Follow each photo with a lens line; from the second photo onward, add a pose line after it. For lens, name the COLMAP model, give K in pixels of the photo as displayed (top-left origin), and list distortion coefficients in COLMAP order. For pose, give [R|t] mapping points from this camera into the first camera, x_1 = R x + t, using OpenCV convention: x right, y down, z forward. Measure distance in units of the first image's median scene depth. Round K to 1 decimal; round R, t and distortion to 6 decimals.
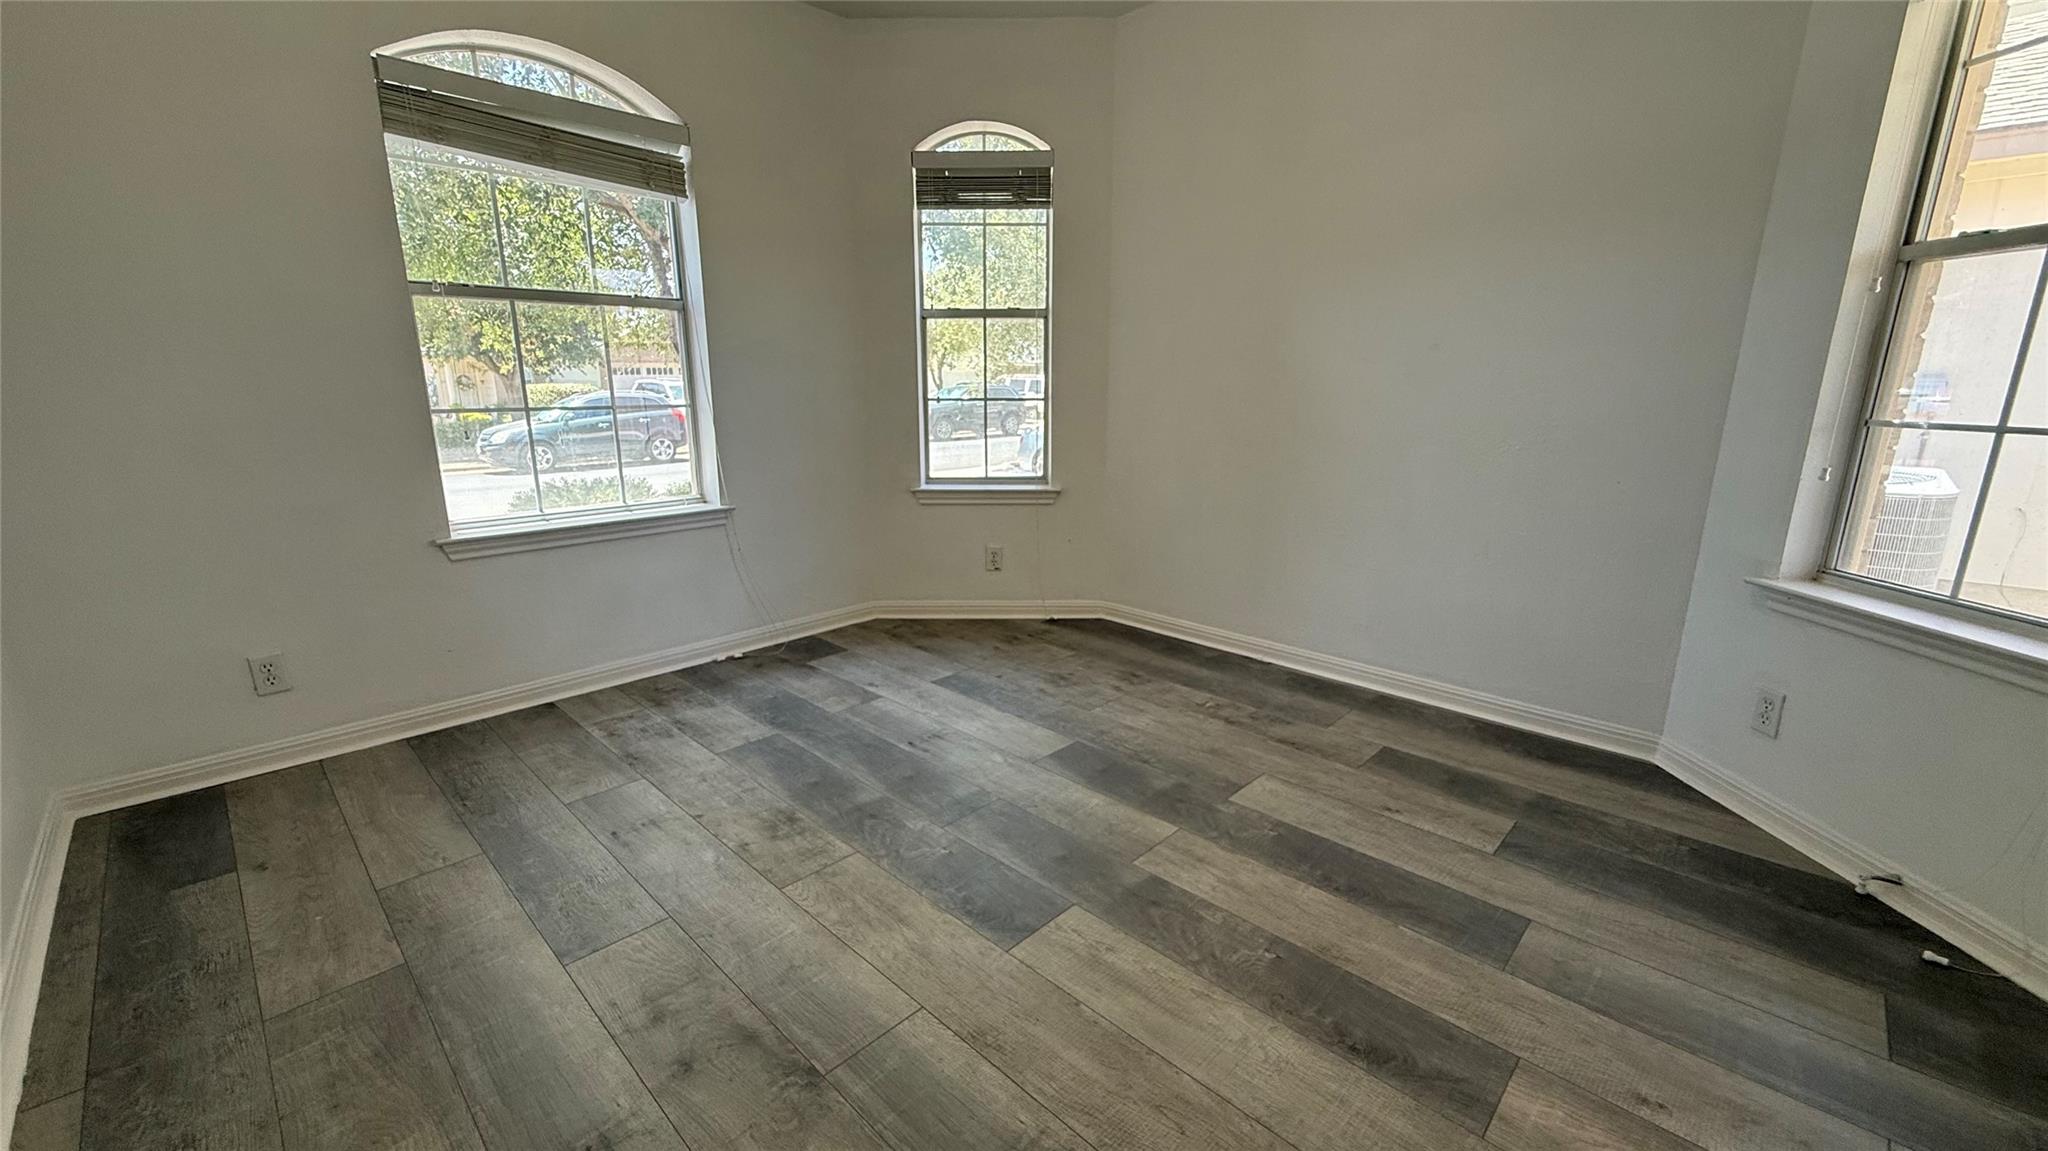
lens RADIAL K [[813.0, 0, 1014.1], [0, 813.0, 579.8], [0, 0, 1]] dist [0.000457, 0.000716]
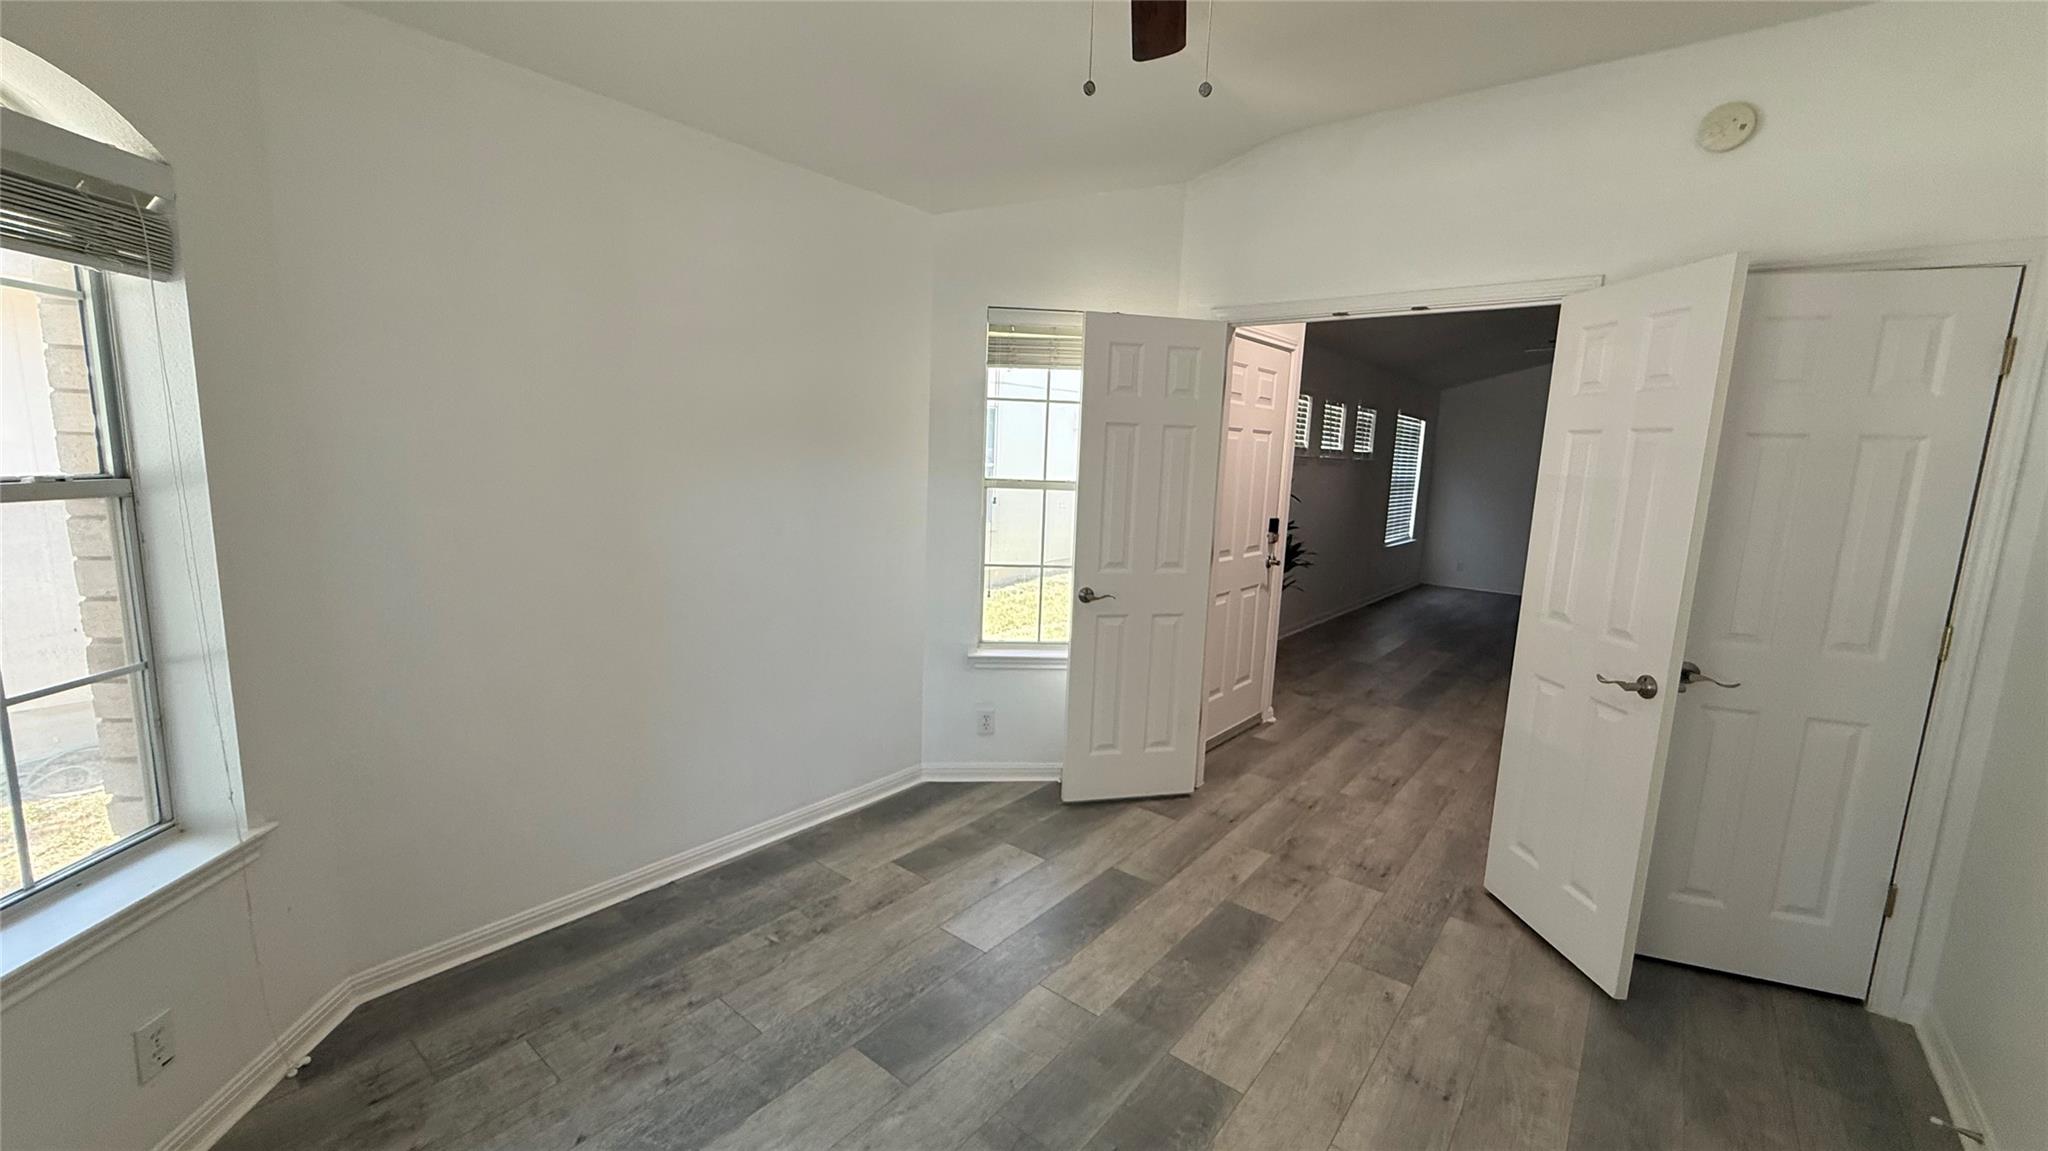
lens RADIAL K [[813.0, 0, 1026.0], [0, 813.0, 569.0], [0, 0, 1]] dist [0.000457, 0.000716]
pose [[-0.098408, -0.142629, 0.984872, -0.704968], [0.205386, 0.965457, 0.160340, -0.375333], [-0.973721, 0.218058, -0.065715, 0.810295]]
